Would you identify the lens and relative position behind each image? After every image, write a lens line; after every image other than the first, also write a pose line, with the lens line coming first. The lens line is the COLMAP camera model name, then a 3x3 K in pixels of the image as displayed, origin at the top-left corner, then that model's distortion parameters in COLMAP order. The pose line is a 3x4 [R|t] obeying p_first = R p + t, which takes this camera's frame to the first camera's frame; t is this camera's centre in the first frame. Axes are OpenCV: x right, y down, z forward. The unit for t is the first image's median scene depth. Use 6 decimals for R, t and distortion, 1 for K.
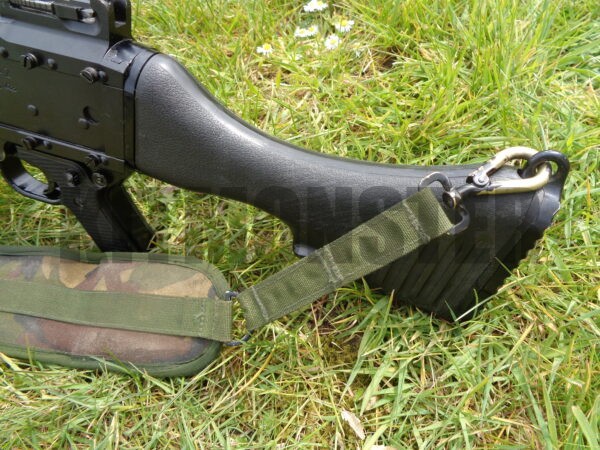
lens RADIAL K [[448.3, 0, 300.0], [0, 448.3, 225.0], [0, 0, 1]] dist [0.005043, -0.000485]
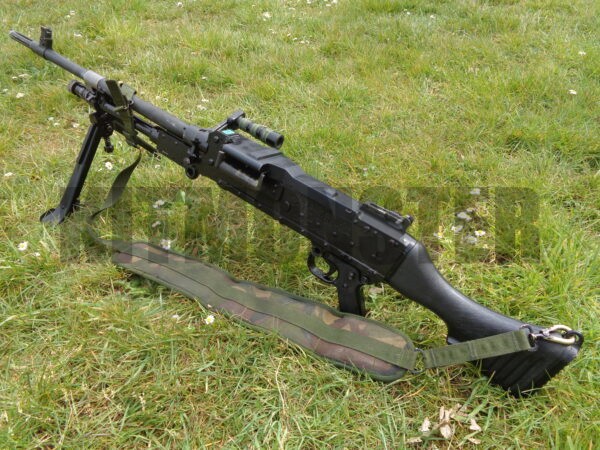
lens RADIAL K [[448.3, 0, 300.0], [0, 448.3, 225.0], [0, 0, 1]] dist [0.005043, -0.000485]
pose [[0.948926, 0.287010, -0.131011, -0.568847], [-0.310202, 0.924519, -0.221447, 0.245632], [0.057565, 0.250777, 0.966332, -1.263240]]
